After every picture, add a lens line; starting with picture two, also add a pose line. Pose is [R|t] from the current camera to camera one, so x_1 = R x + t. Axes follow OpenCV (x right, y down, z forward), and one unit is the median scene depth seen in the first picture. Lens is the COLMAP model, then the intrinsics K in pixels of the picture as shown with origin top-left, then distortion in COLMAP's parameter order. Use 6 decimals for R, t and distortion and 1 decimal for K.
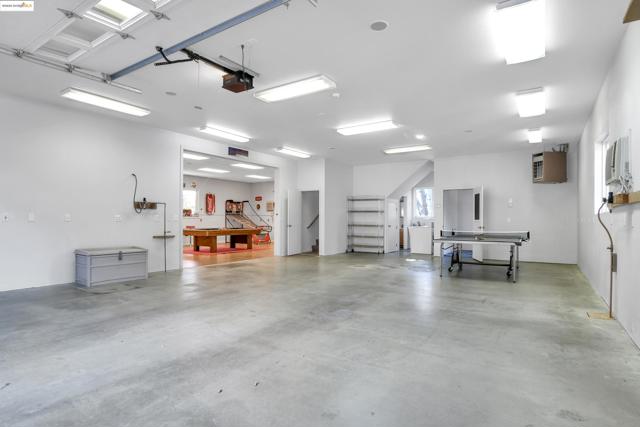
lens RADIAL K [[344.2, 0, 318.4], [0, 344.2, 218.5], [0, 0, 1]] dist [0.002207, 0.000095]
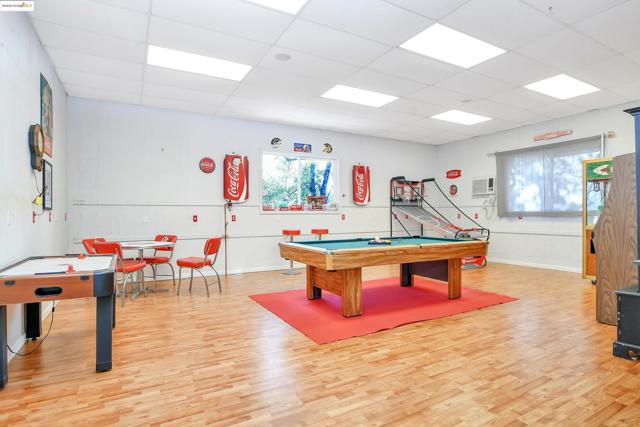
lens RADIAL K [[344.2, 0, 320.6], [0, 344.2, 213.5], [0, 0, 1]] dist [0.002207, 0.000095]
pose [[0.892091, -0.006870, -0.451803, -0.129297], [0.009826, 0.999943, 0.004195, -0.002867], [0.451748, -0.008182, 0.892108, 0.488778]]
